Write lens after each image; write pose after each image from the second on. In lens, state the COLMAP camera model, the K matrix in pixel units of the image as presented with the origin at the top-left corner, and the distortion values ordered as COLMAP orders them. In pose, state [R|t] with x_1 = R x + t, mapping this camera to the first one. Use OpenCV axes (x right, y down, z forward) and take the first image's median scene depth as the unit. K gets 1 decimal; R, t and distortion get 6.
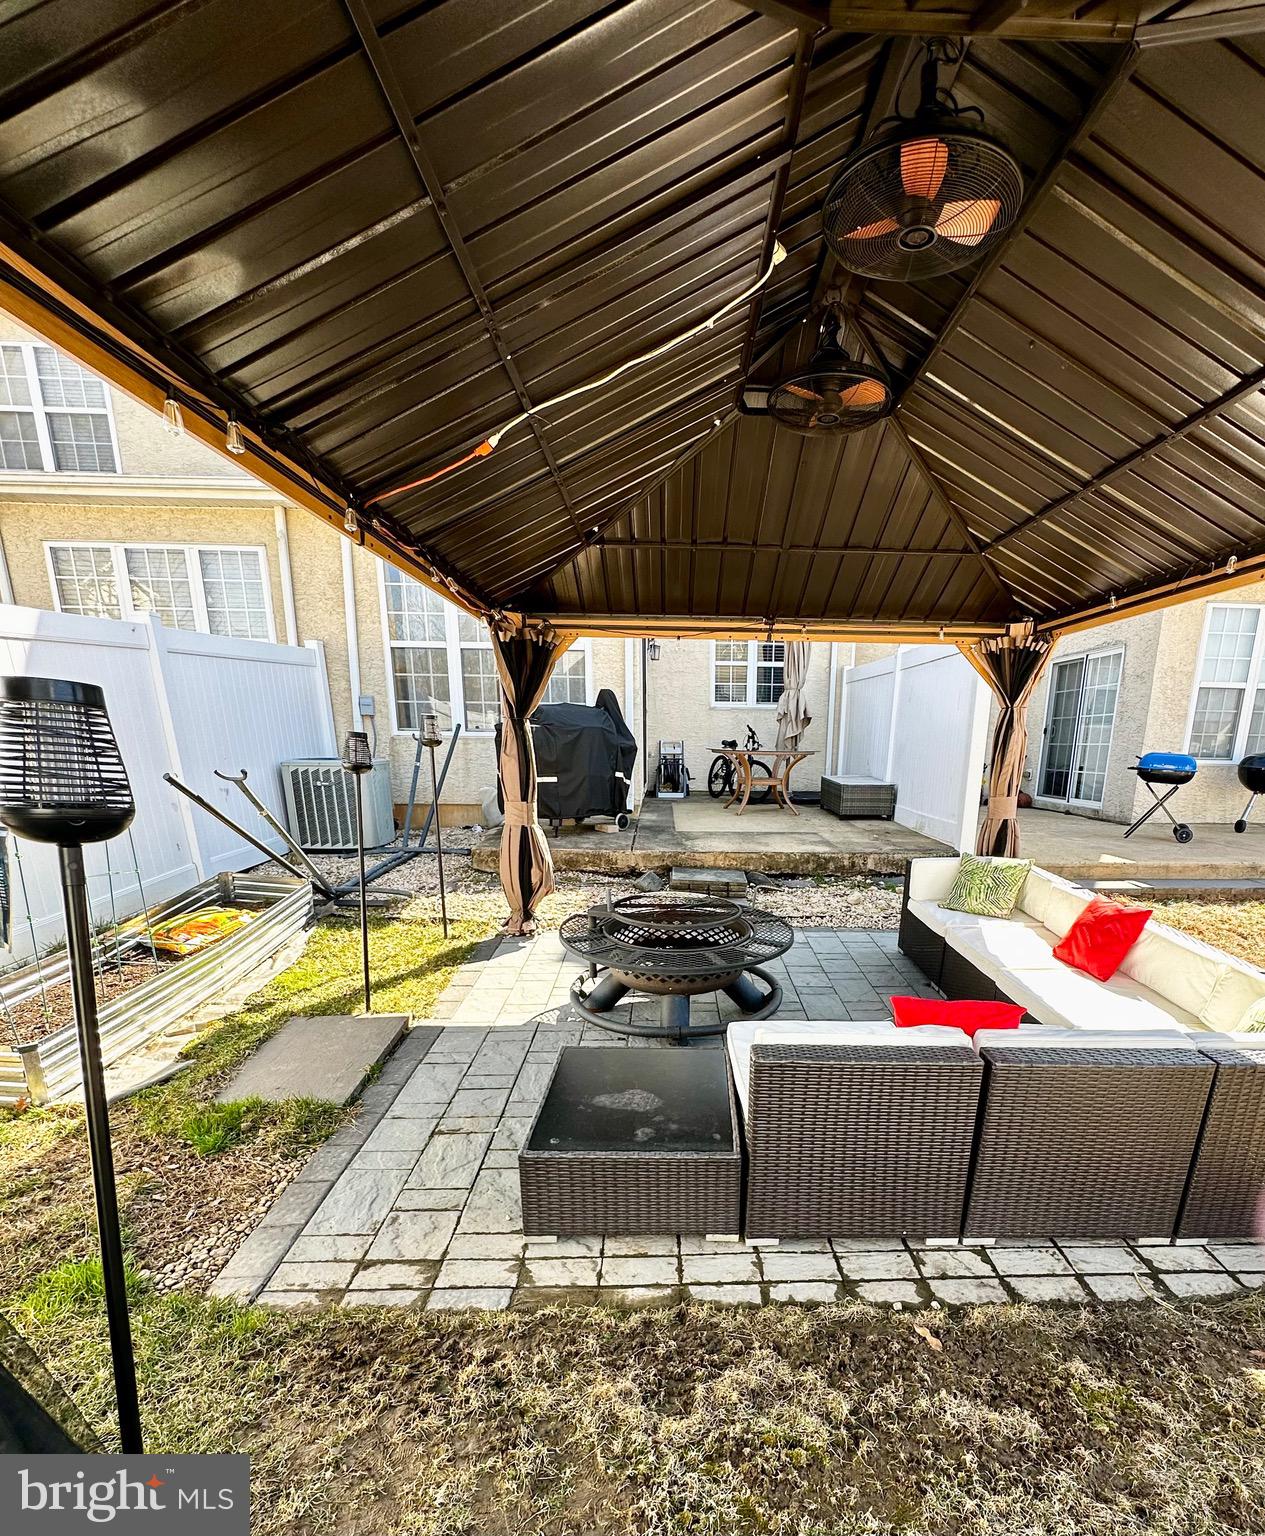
lens RADIAL K [[751.4, 0, 698.2], [0, 751.4, 940.7], [0, 0, 1]] dist [-0.003840, -0.000450]
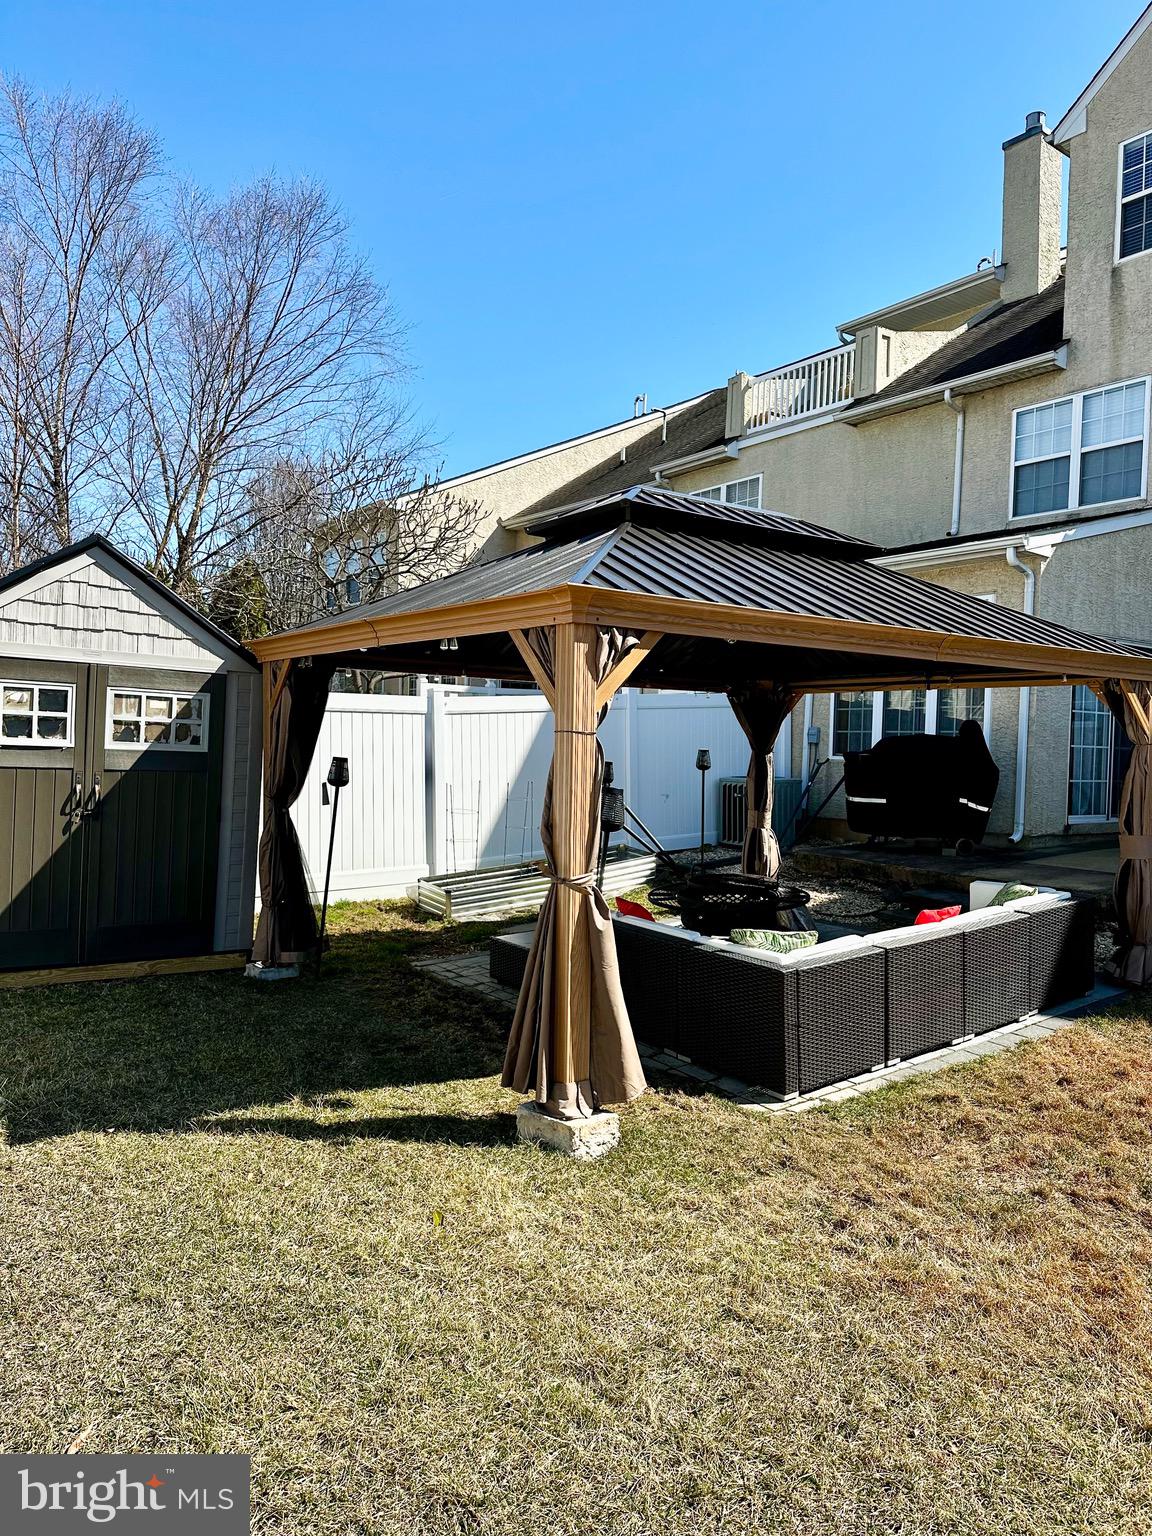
lens RADIAL K [[1087.8, 0, 570.7], [0, 1087.8, 768.1], [0, 0, 1]] dist [0.039210, -0.040294]
pose [[0.552297, 0.019801, -0.833412, 1.236550], [-0.224907, 0.966188, -0.126088, 0.064762], [0.802736, 0.257078, 0.538076, -0.350950]]
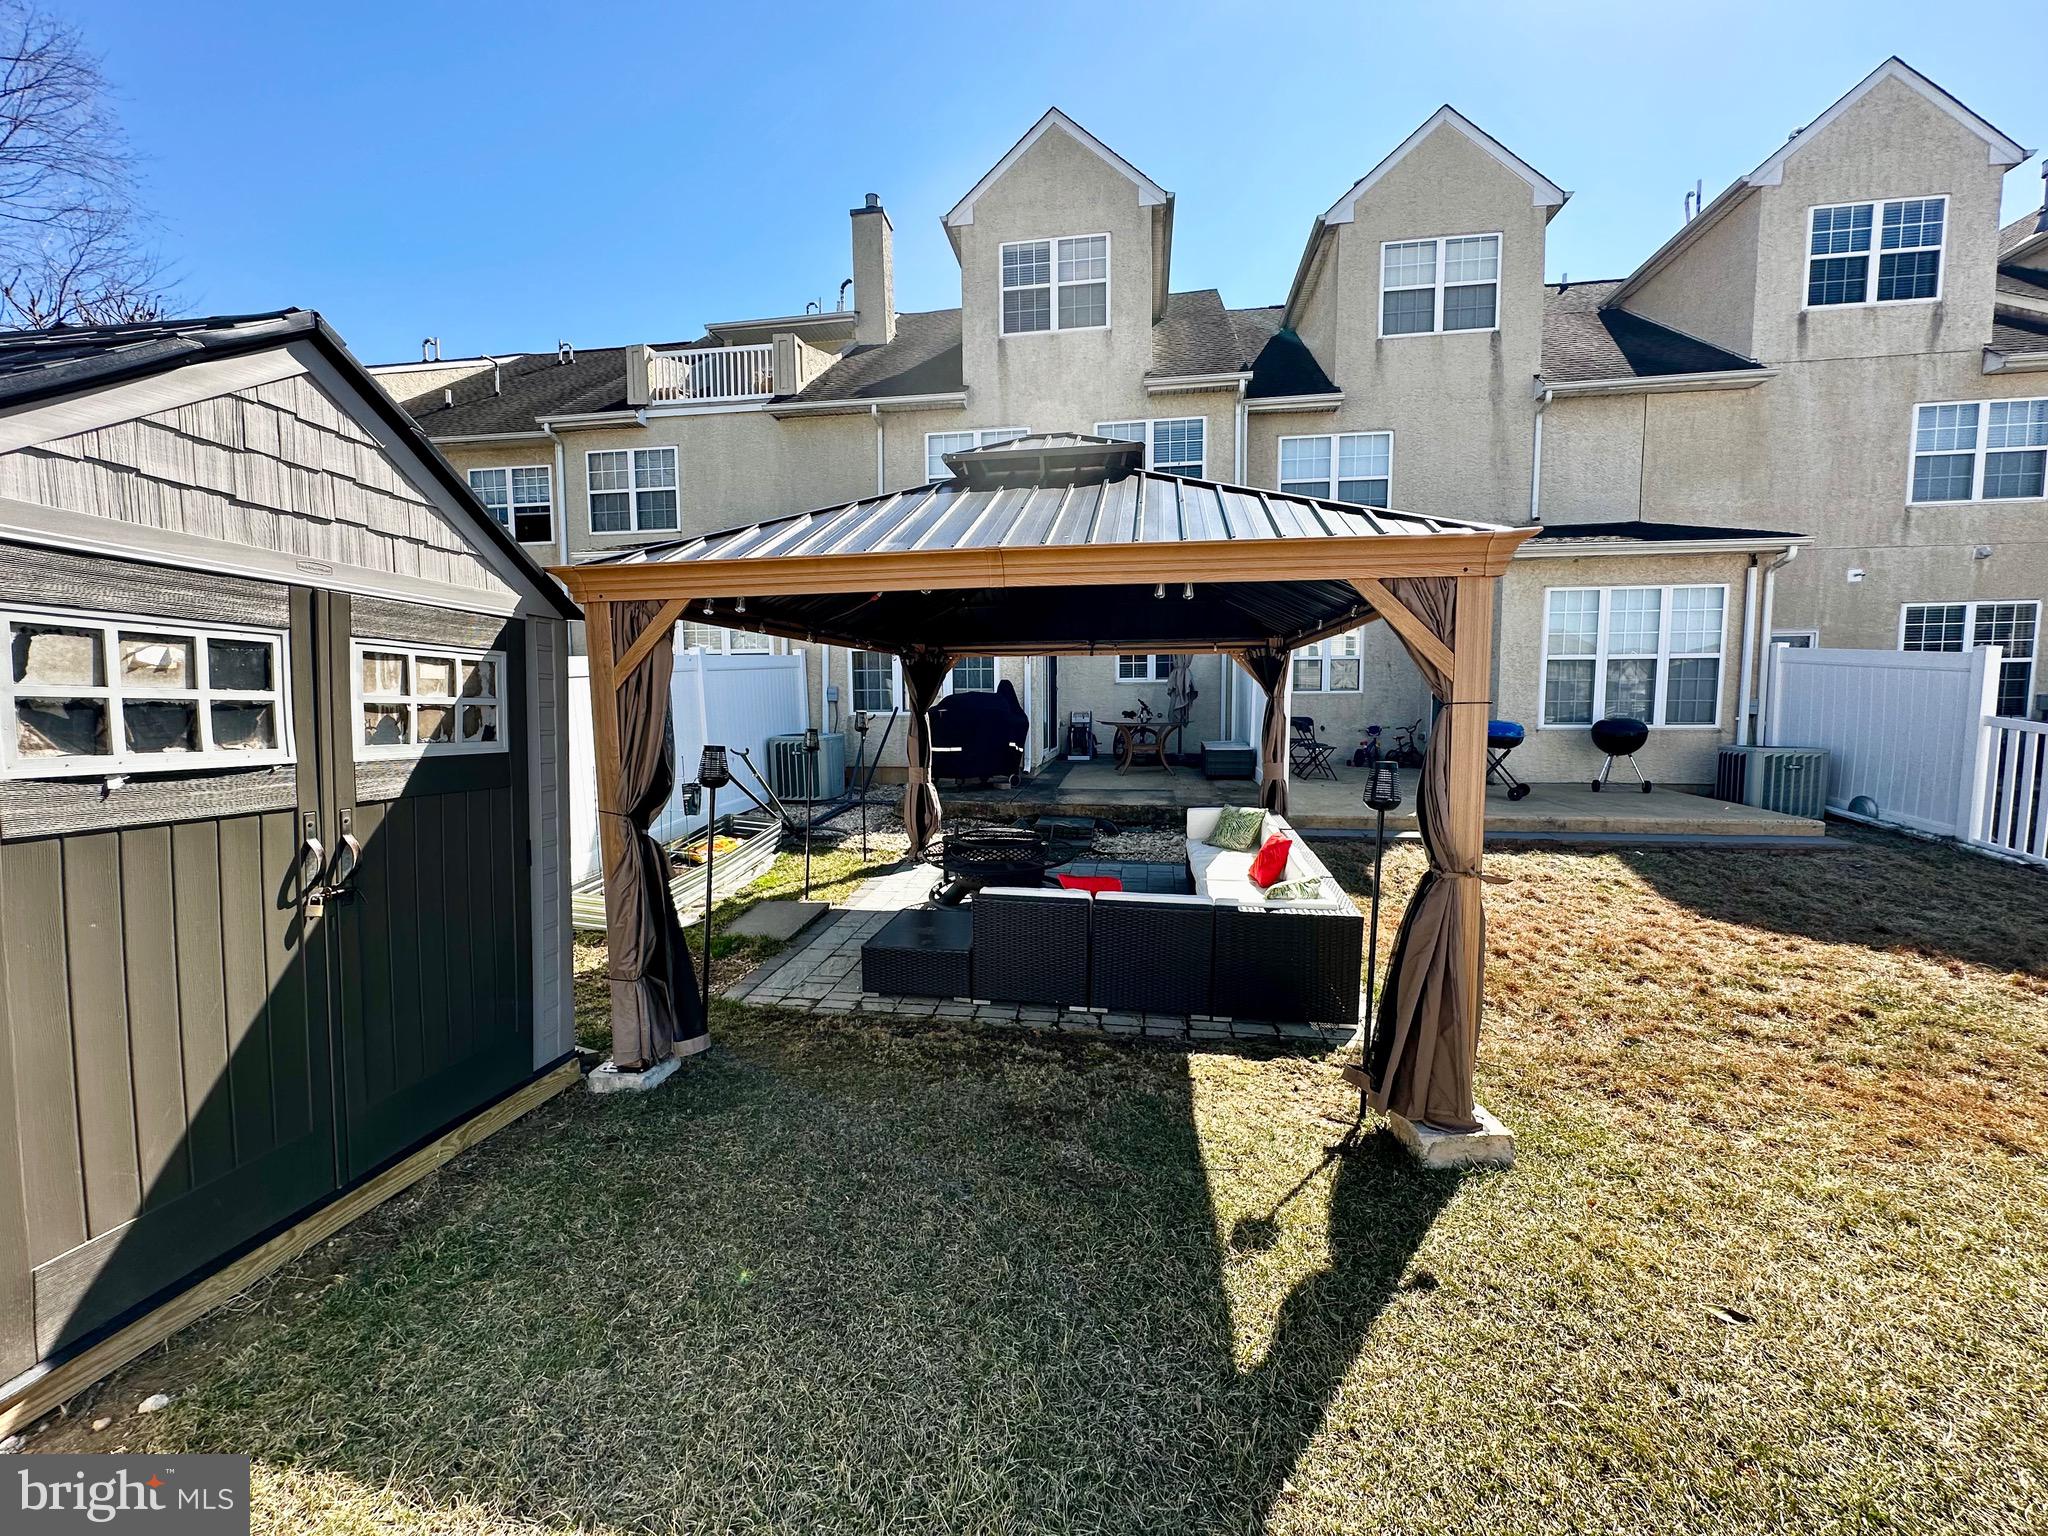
lens RADIAL K [[824.1, 0, 1020.7], [0, 824.1, 765.6], [0, 0, 1]] dist [-0.004048, 0.000116]
pose [[0.979787, -0.001615, -0.200037, 0.278633], [-0.033039, 0.984928, -0.169779, 0.076557], [0.197296, 0.172957, 0.964966, -0.505117]]
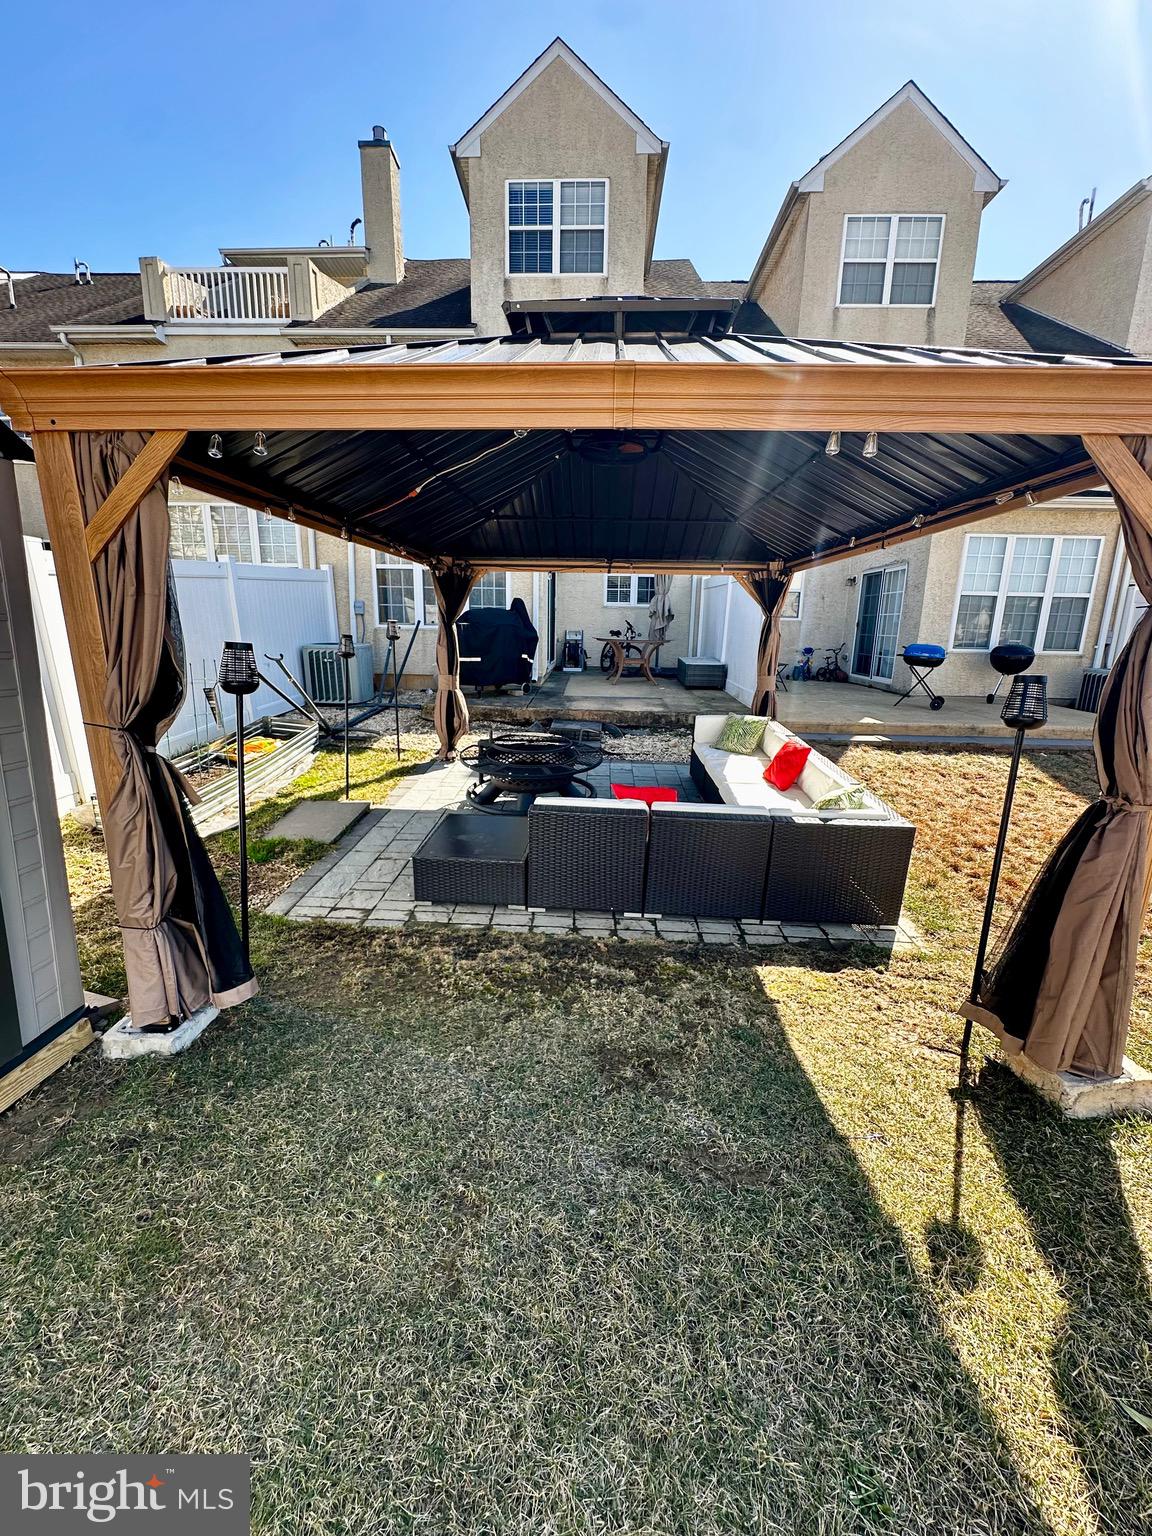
lens RADIAL K [[618.1, 0, 572.8], [0, 618.1, 767.3], [0, 0, 1]] dist [-0.004048, 0.000116]
pose [[0.996081, 0.026417, -0.084407, 0.139964], [-0.028899, 0.999181, -0.028310, 0.037977], [0.083590, 0.030639, 0.996029, -0.264735]]
